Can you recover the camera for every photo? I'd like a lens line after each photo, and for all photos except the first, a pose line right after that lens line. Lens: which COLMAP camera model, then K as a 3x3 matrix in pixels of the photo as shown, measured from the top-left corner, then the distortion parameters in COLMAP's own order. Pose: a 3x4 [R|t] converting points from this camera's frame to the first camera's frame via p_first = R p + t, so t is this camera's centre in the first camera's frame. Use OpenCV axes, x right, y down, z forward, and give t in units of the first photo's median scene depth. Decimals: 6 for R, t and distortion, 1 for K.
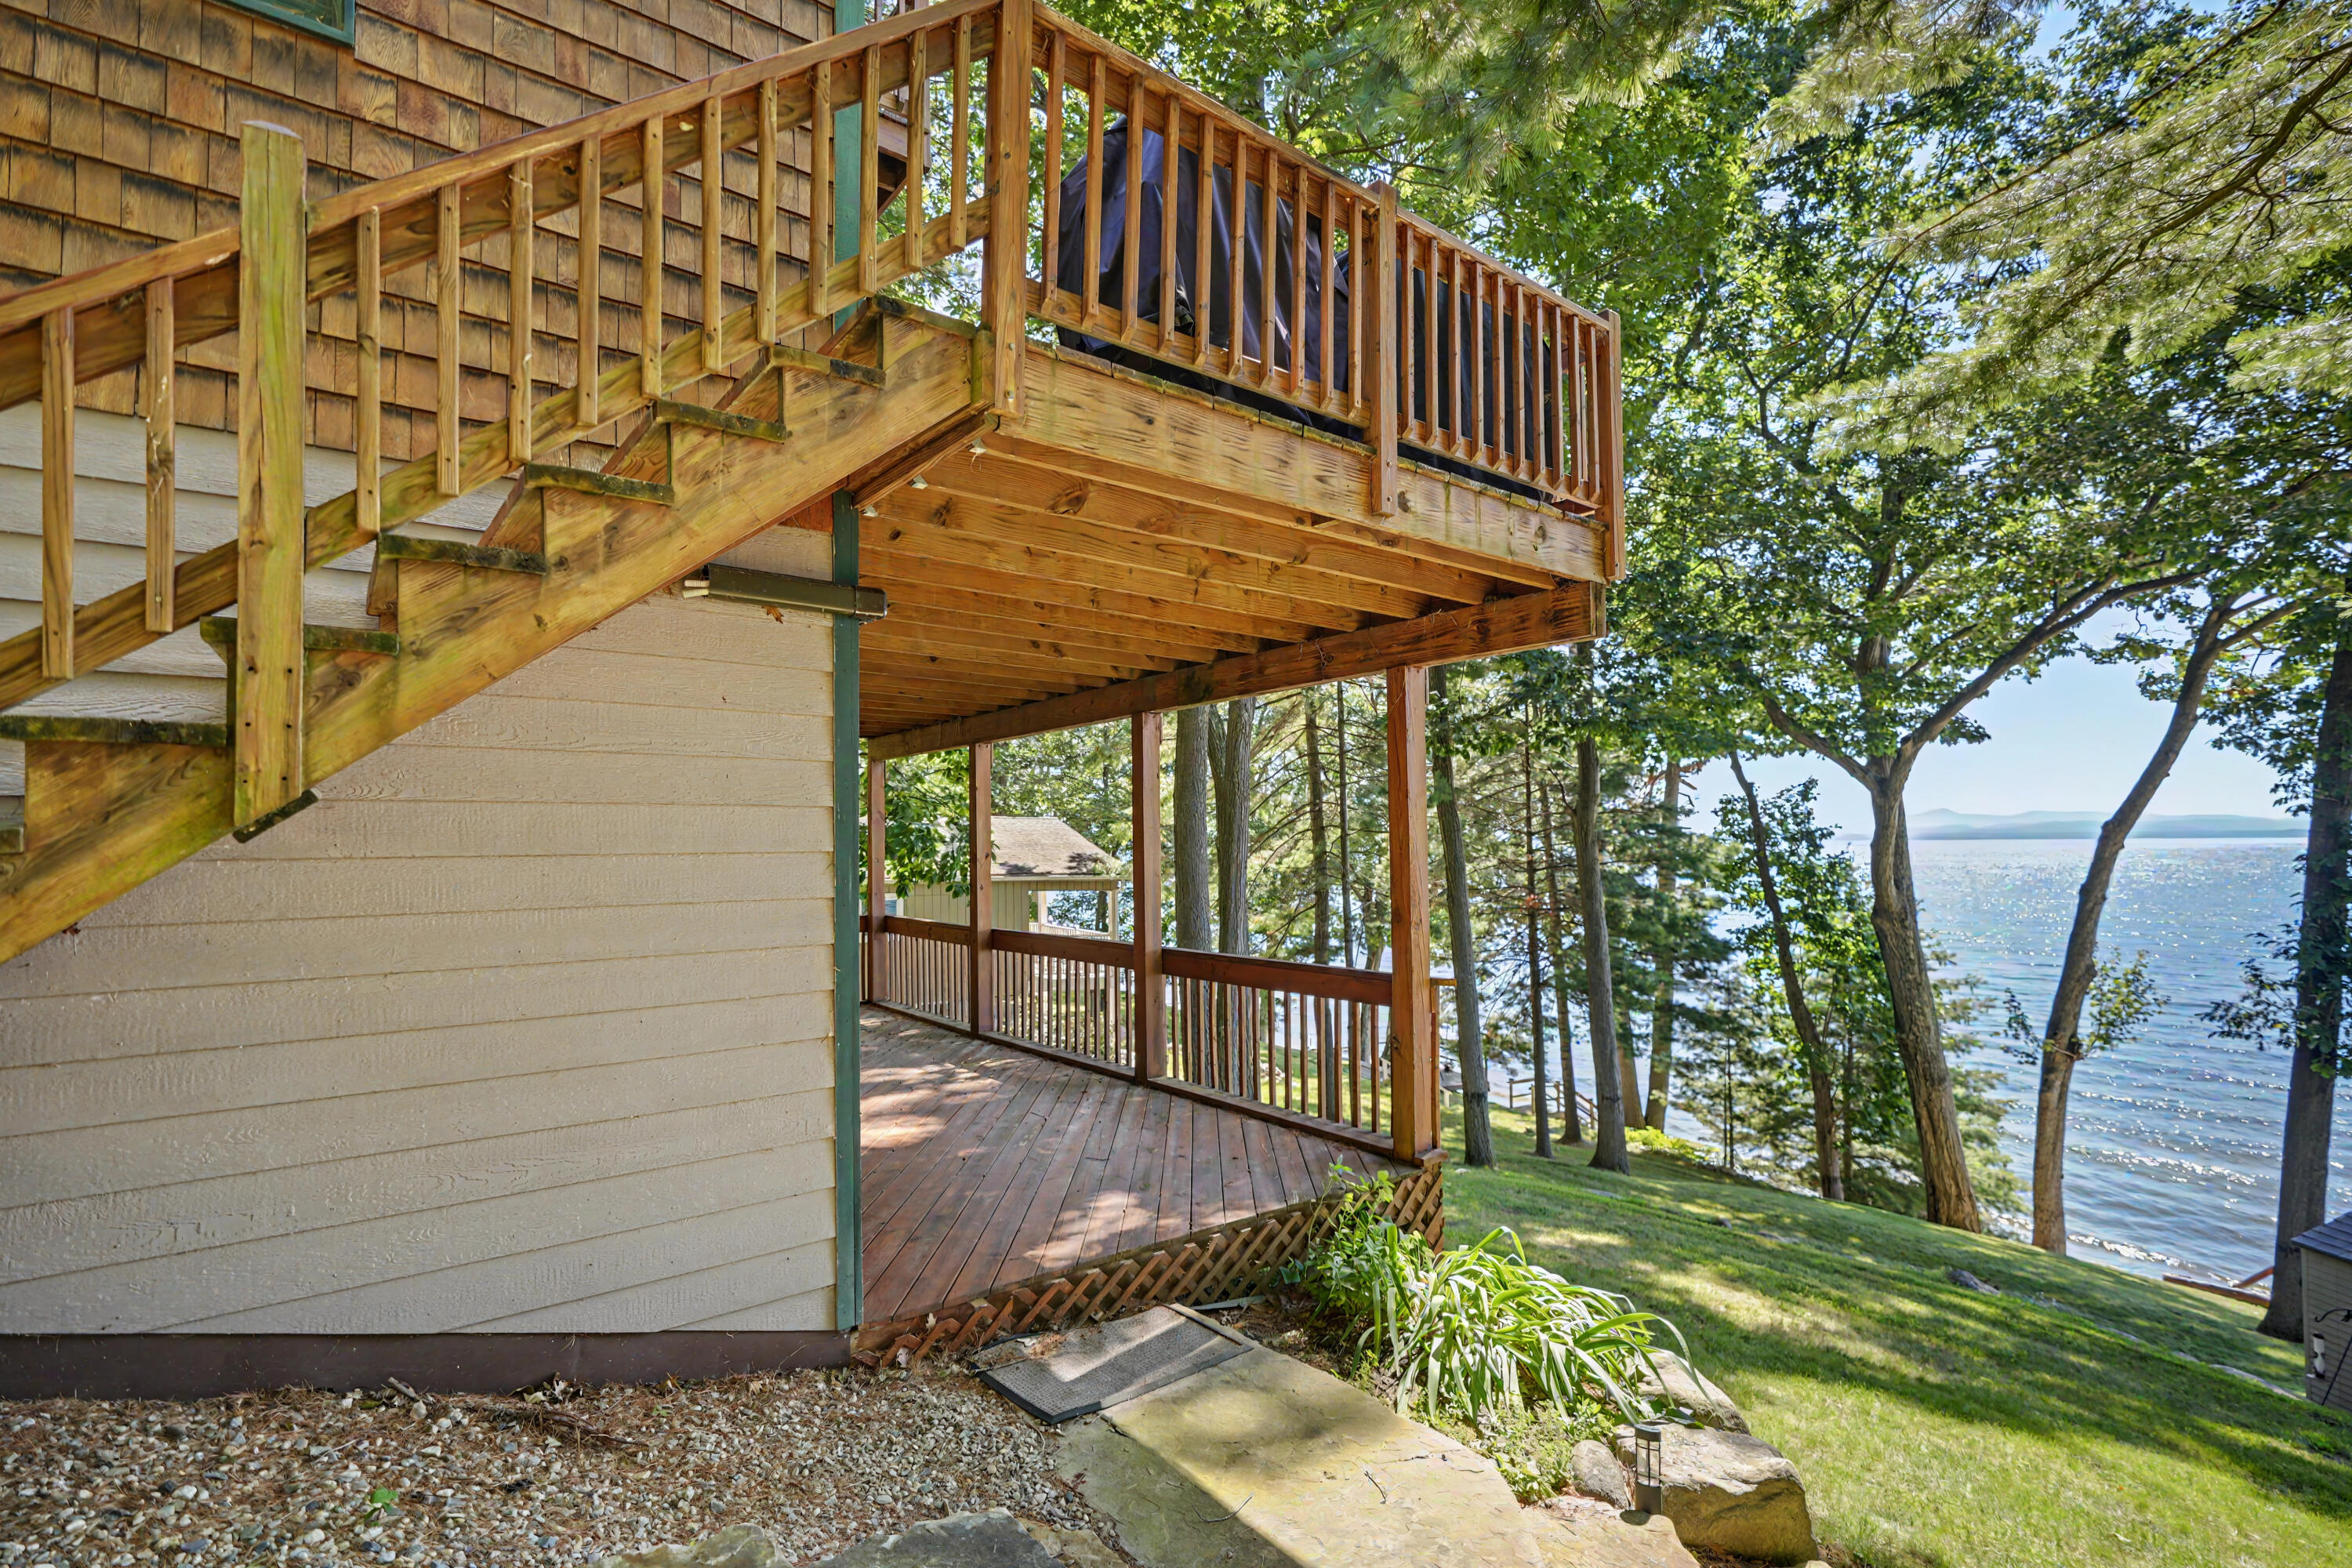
lens RADIAL K [[1083.3, 0, 1183.3], [0, 1083.3, 788.1], [0, 0, 1]] dist [-0.000278, 0.000691]
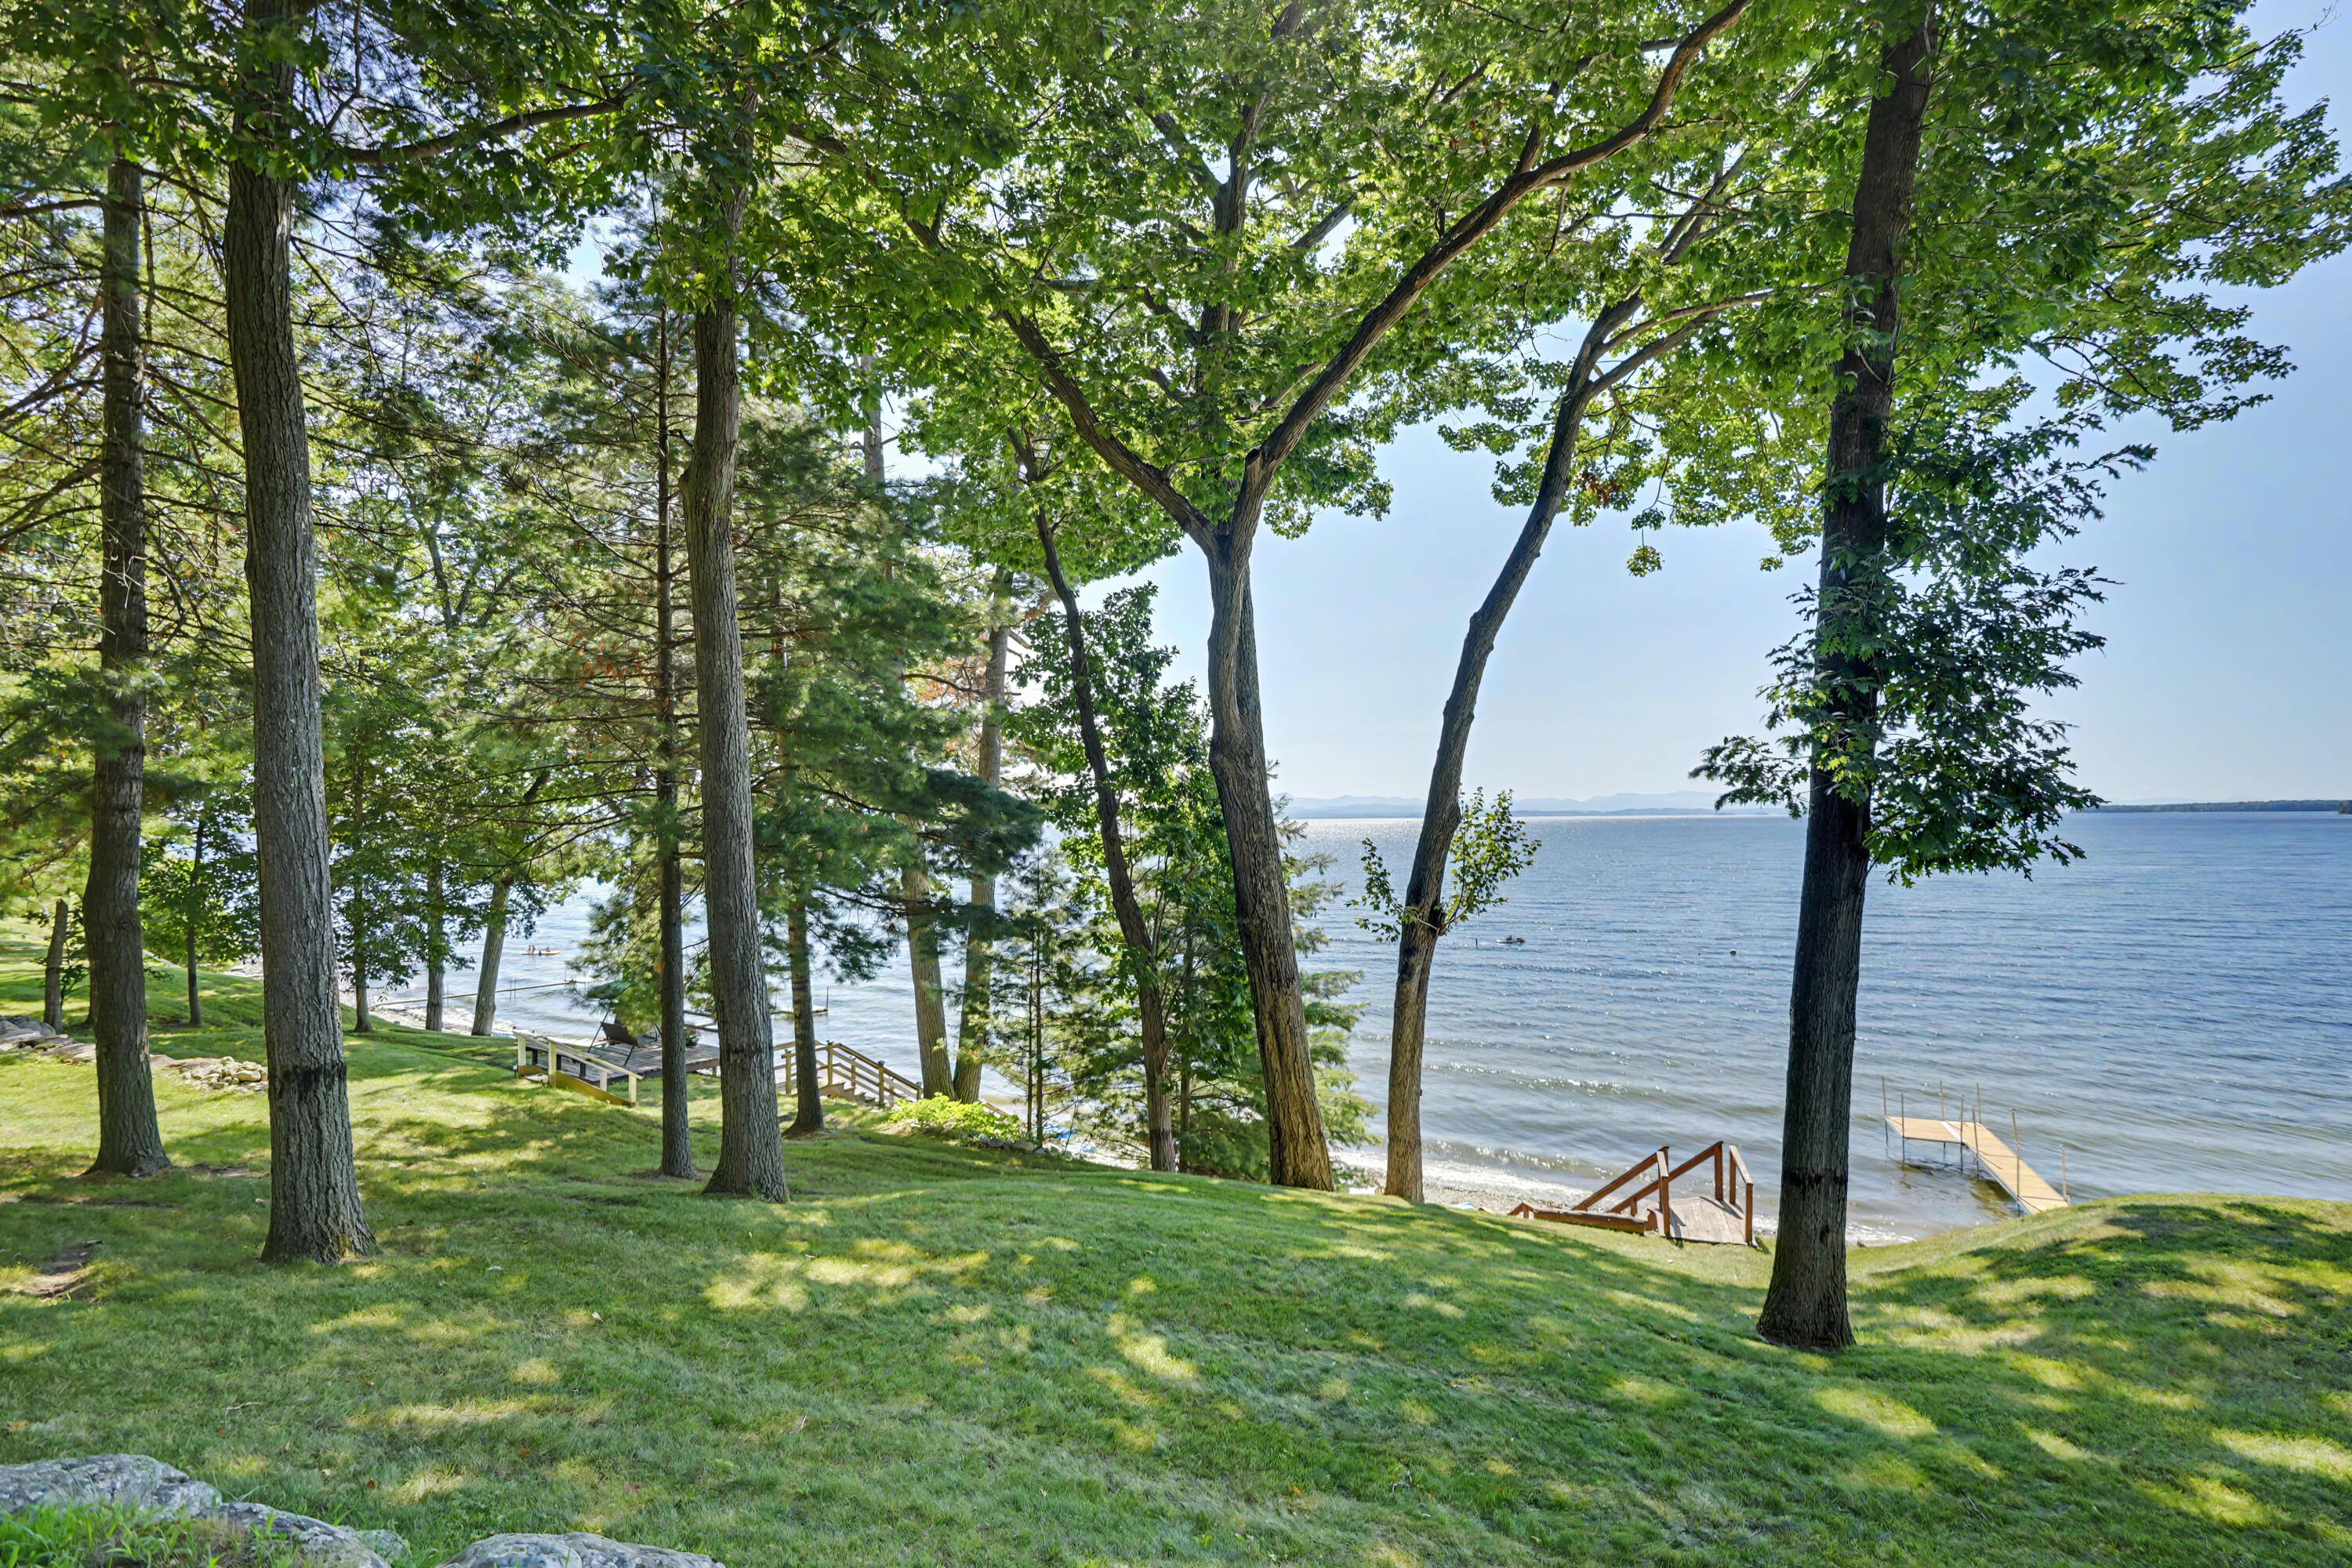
lens RADIAL K [[1083.3, 0, 1157.8], [0, 1083.3, 795.0], [0, 0, 1]] dist [-0.000278, 0.000691]
pose [[0.882318, 0.004023, 0.470636, 0.251923], [-0.012799, 0.999799, 0.015449, 0.121933], [-0.470479, -0.019655, 0.882192, 0.362840]]
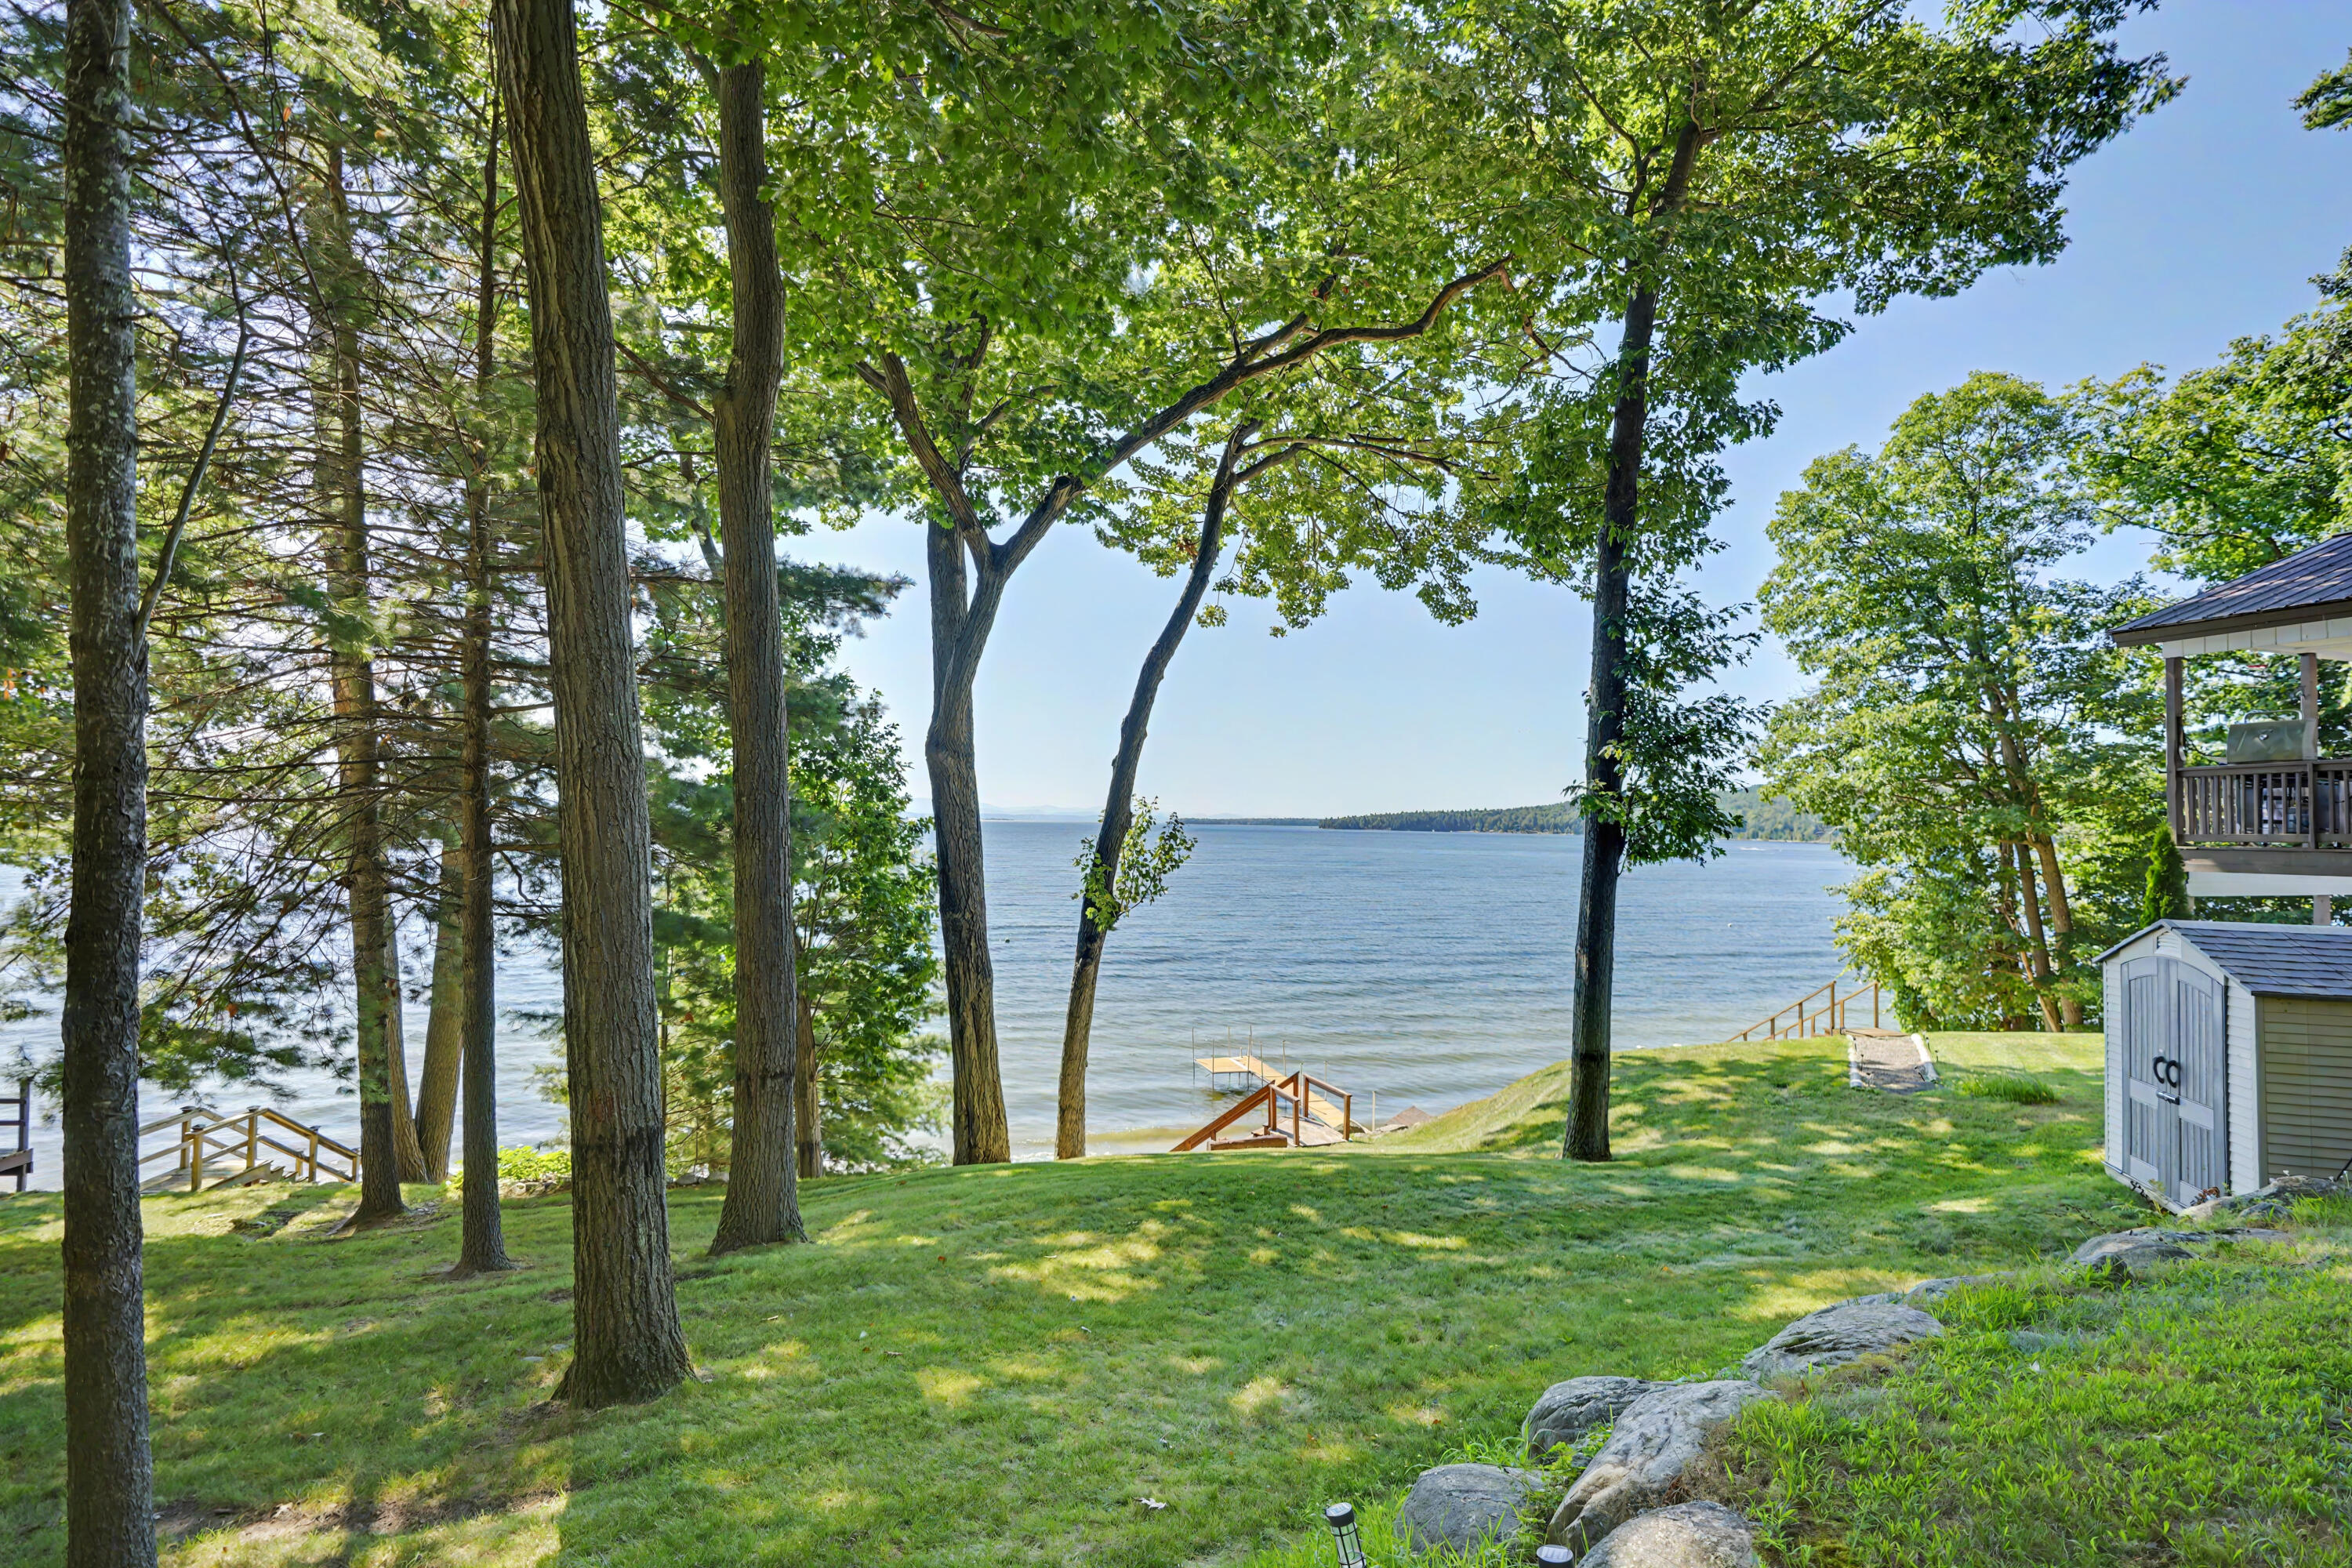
lens RADIAL K [[1083.3, 0, 1178.0], [0, 1083.3, 791.2], [0, 0, 1]] dist [-0.000278, 0.000691]
pose [[0.379244, 0.033731, 0.924682, 0.043173], [-0.056565, 0.998311, -0.013217, 0.130295], [-0.923566, -0.047292, 0.380512, 0.530017]]
